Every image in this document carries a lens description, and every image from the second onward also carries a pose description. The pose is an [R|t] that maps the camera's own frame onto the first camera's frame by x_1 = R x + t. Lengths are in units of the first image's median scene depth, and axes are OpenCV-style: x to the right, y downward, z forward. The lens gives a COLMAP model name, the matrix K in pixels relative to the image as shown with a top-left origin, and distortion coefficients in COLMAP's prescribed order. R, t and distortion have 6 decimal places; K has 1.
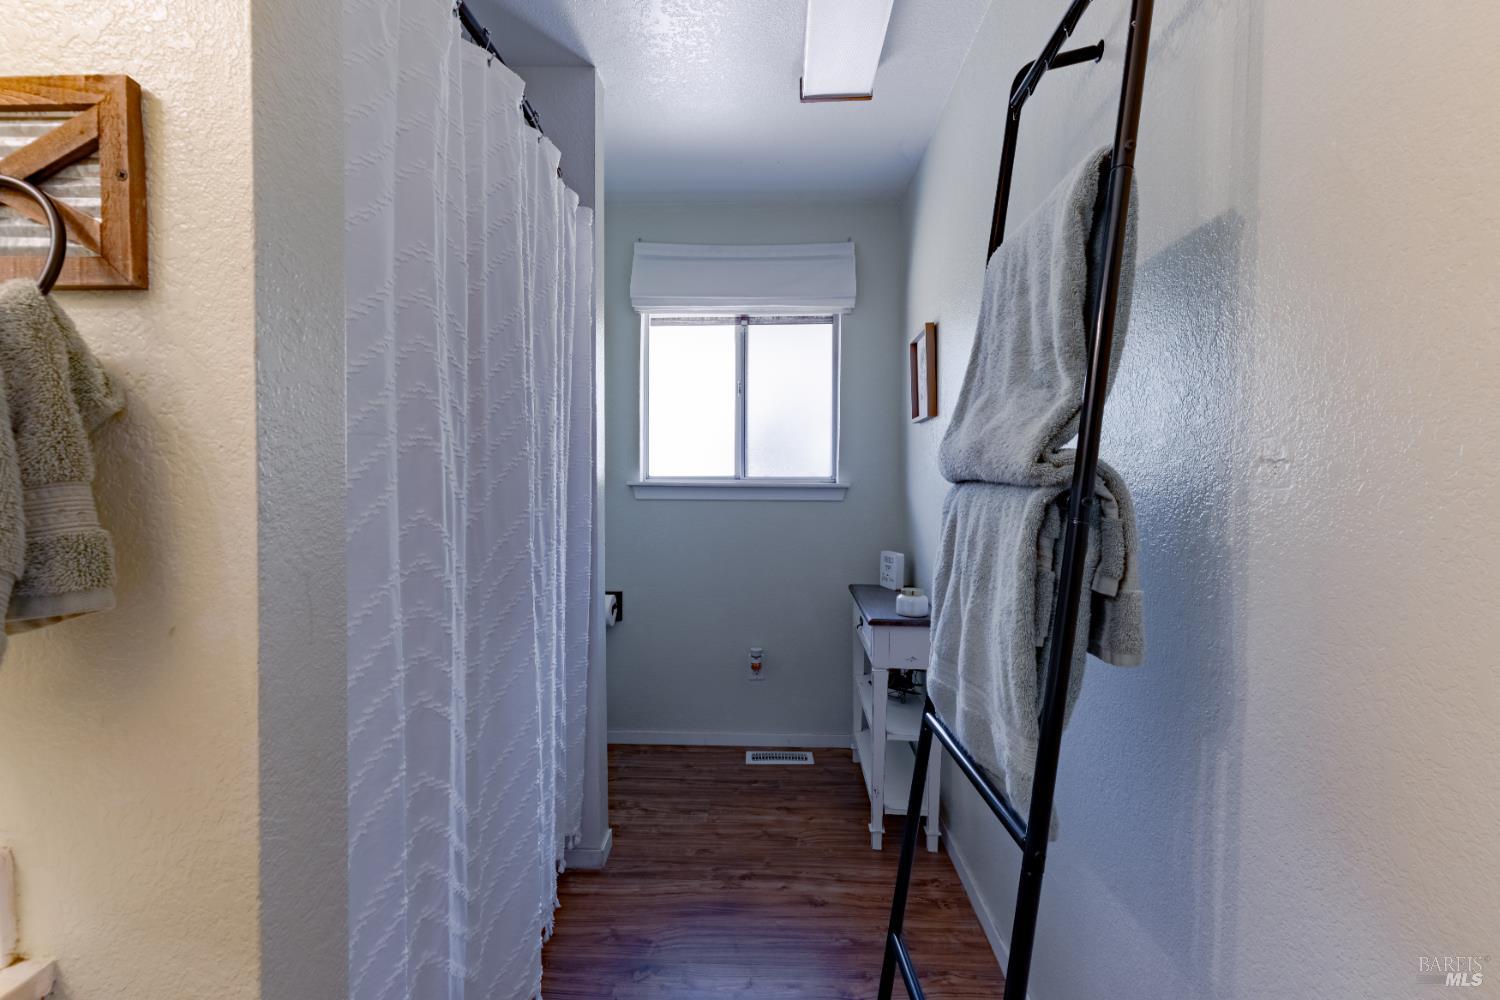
lens RADIAL K [[708.2, 0, 748.9], [0, 708.2, 497.8], [0, 0, 1]] dist [0.001279, 0.000399]
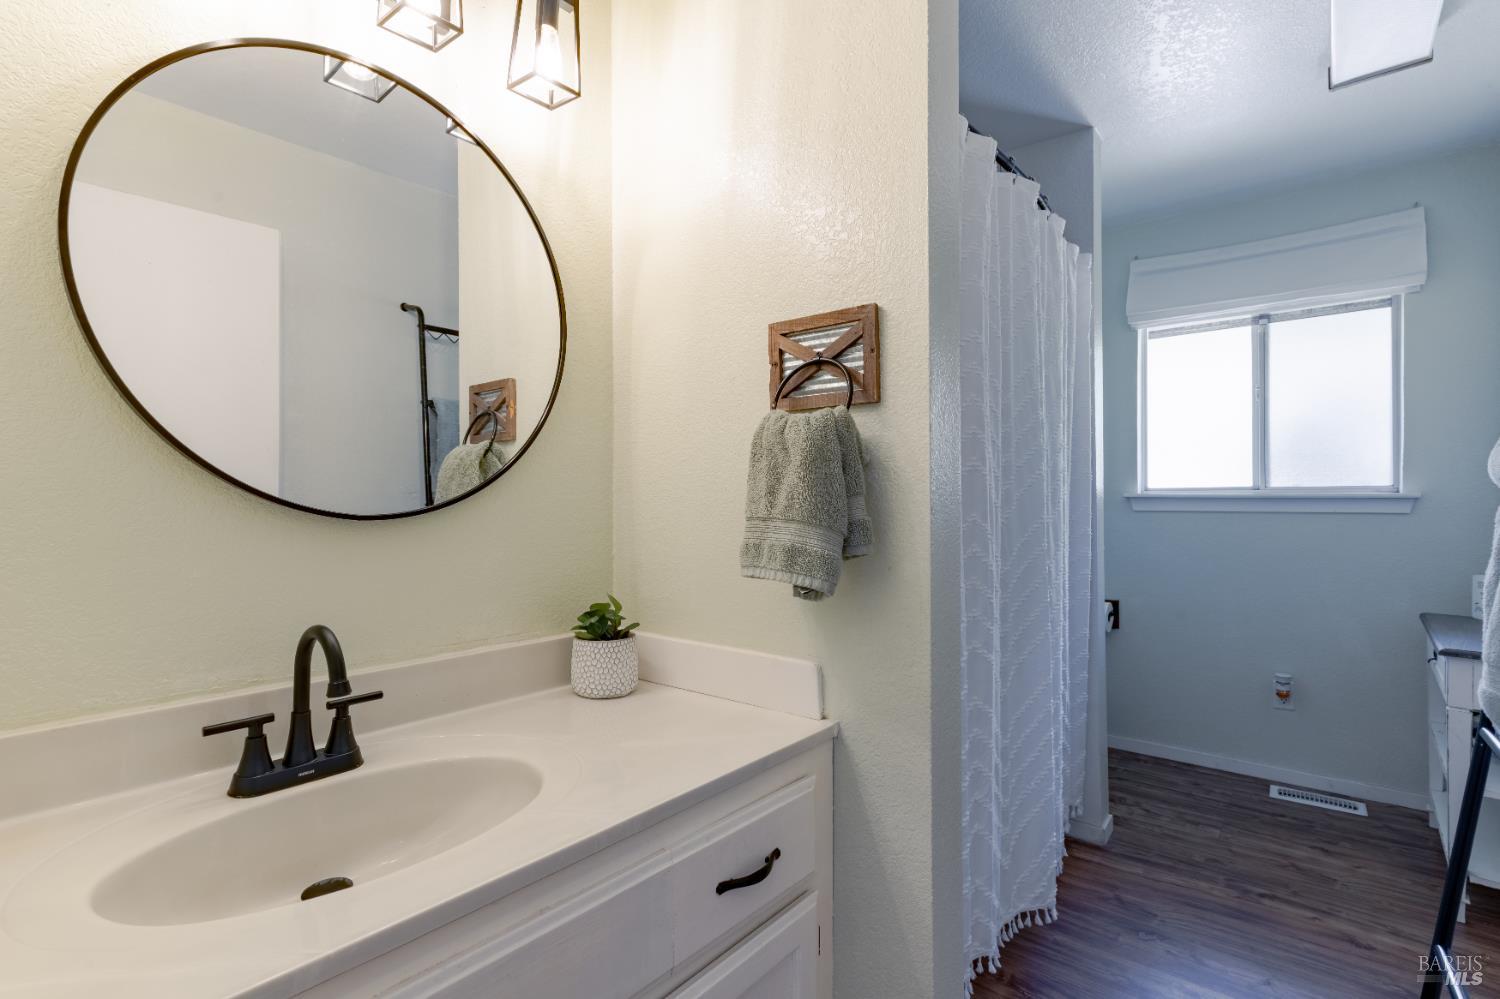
lens RADIAL K [[708.2, 0, 748.9], [0, 708.2, 497.3], [0, 0, 1]] dist [0.001279, 0.000399]
pose [[0.796760, -0.008614, -0.604234, 0.023087], [-0.003886, 0.999805, -0.019377, 0.006412], [0.604283, 0.017787, 0.796571, -0.219112]]
